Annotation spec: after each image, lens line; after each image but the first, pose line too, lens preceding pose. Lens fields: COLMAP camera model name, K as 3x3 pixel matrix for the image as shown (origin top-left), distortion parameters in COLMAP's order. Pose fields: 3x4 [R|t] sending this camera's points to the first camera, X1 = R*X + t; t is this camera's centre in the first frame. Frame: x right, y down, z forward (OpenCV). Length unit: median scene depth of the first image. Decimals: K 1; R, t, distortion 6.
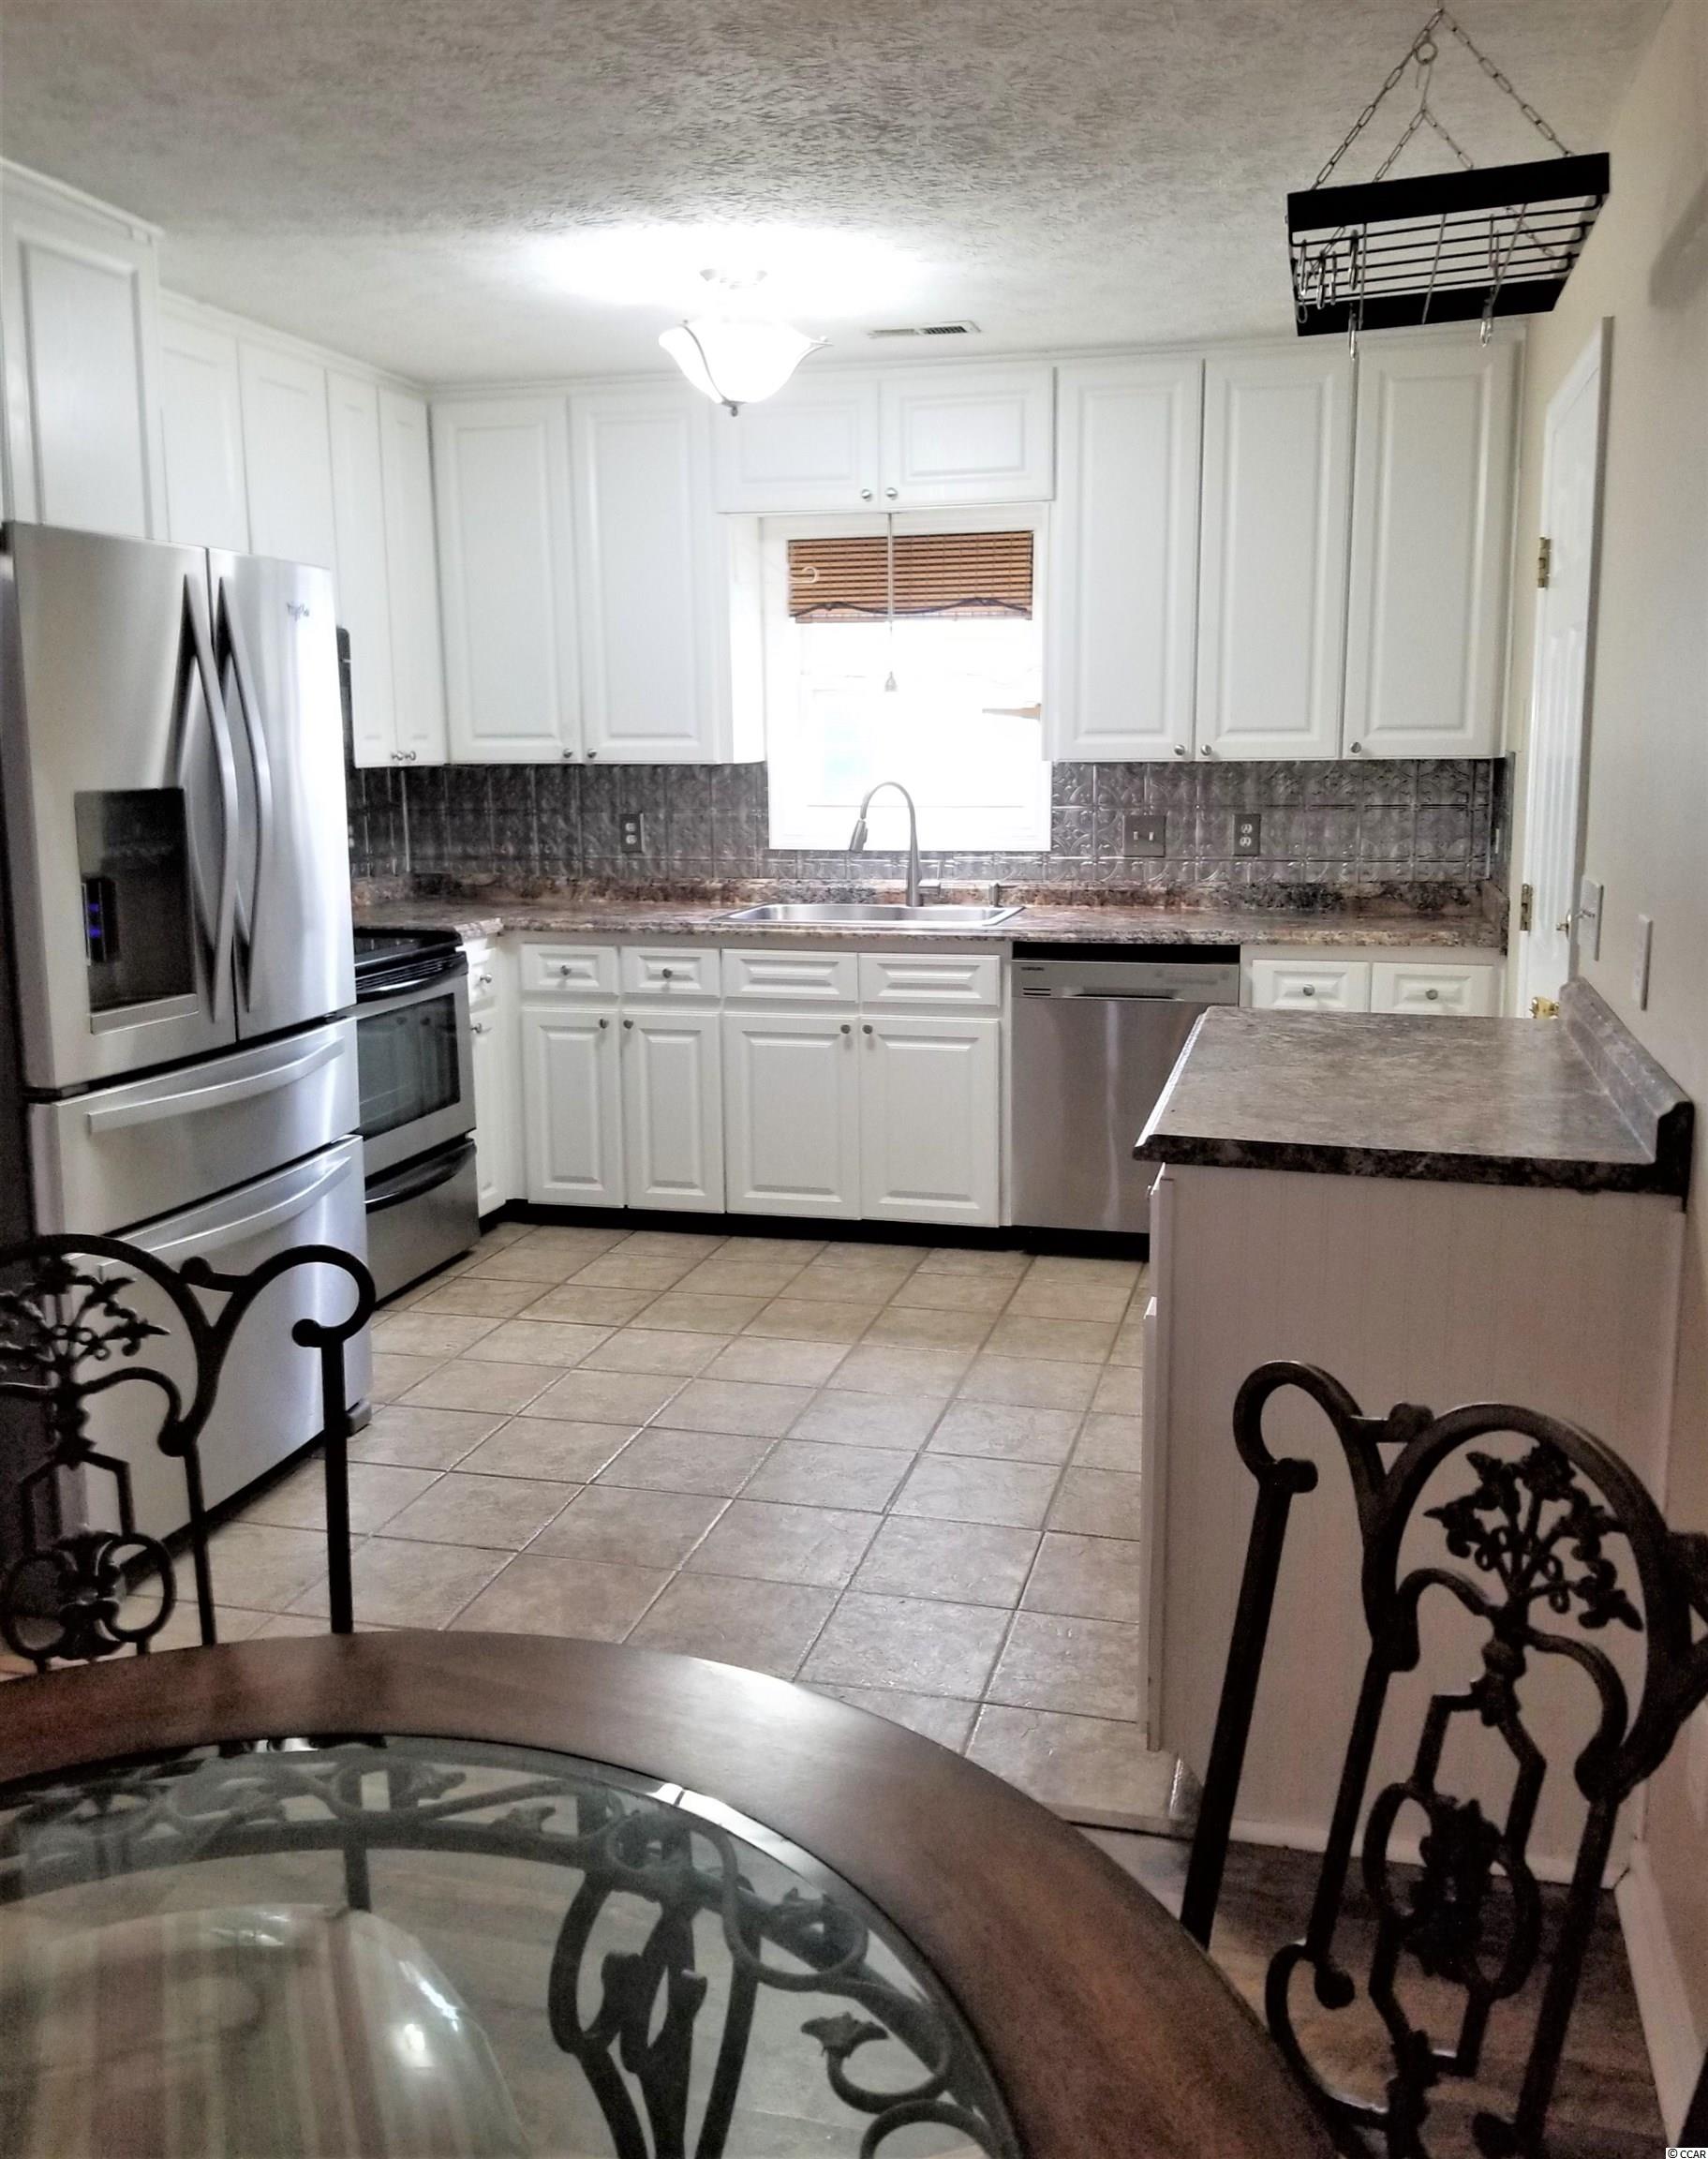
lens RADIAL K [[1885.5, 0, 853.2], [0, 1885.5, 1041.0], [0, 0, 1]] dist [0.093859, -0.002318]
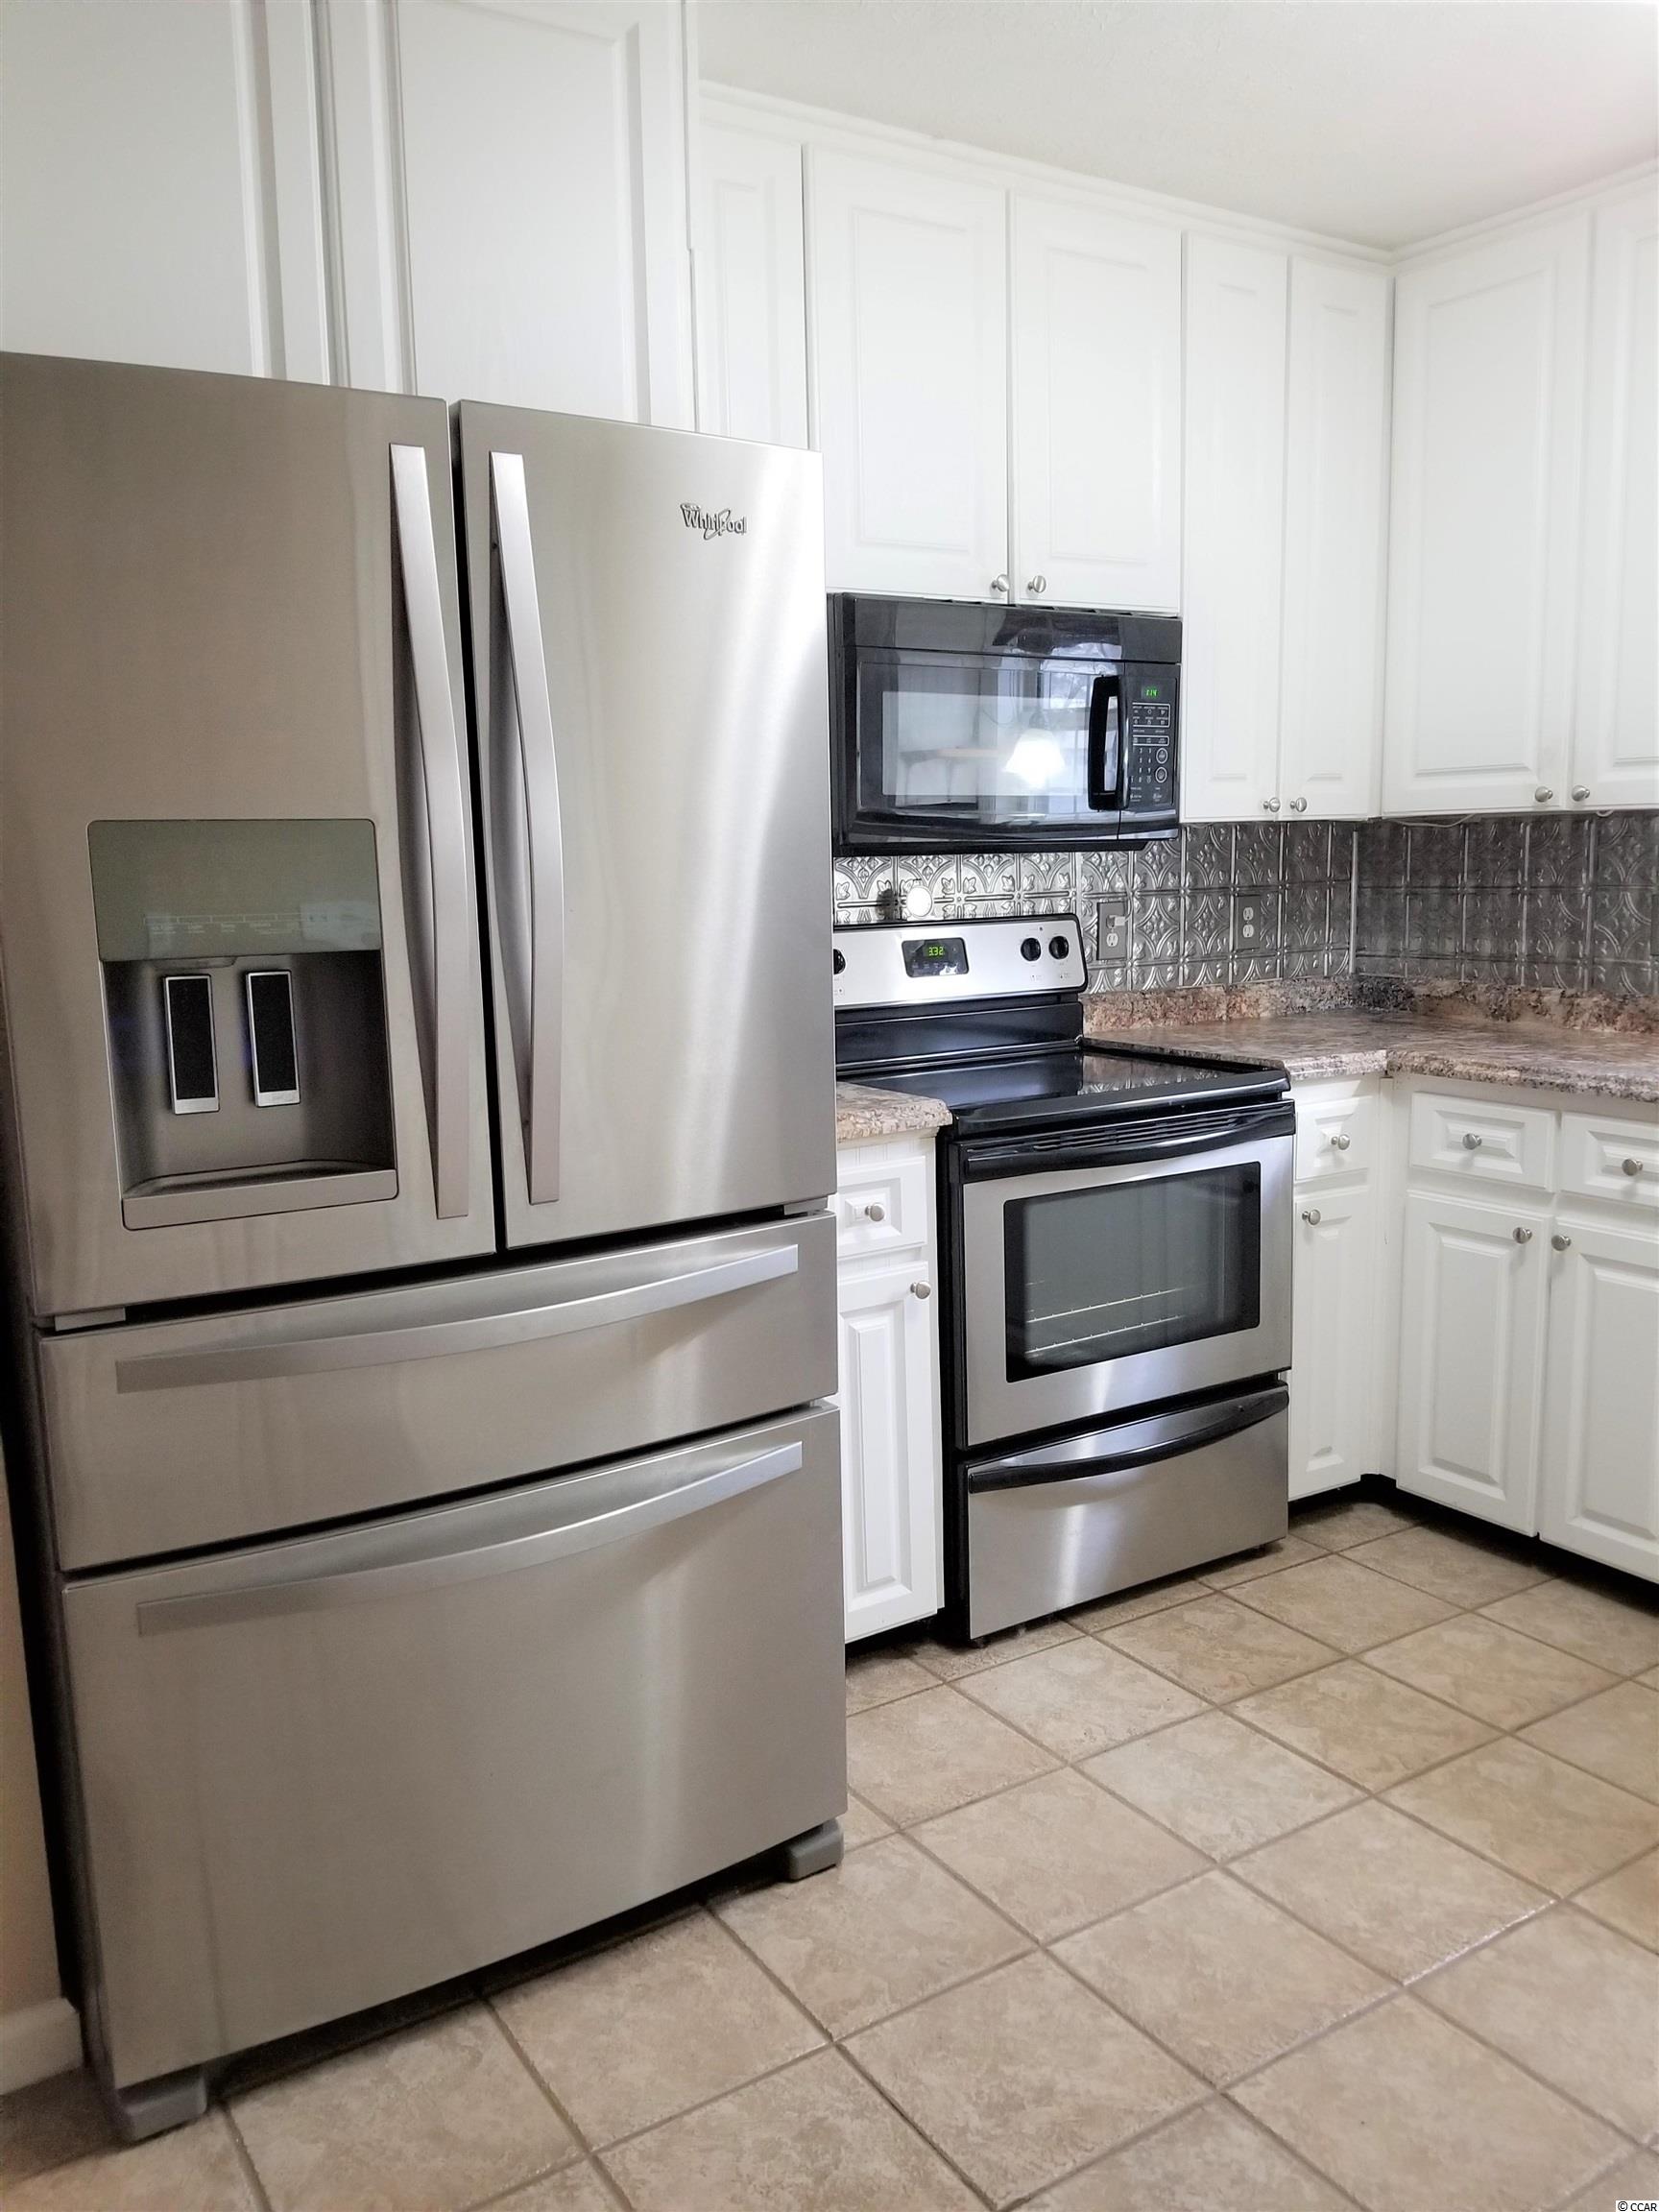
lens RADIAL K [[1693.6, 0, 875.6], [0, 1693.6, 1132.3], [0, 0, 1]] dist [0.069694, -0.111041]
pose [[0.740031, 0.105568, -0.664236, 0.074566], [-0.097008, 0.994032, 0.049904, -0.048746], [0.665540, 0.027506, 0.745855, 0.443394]]
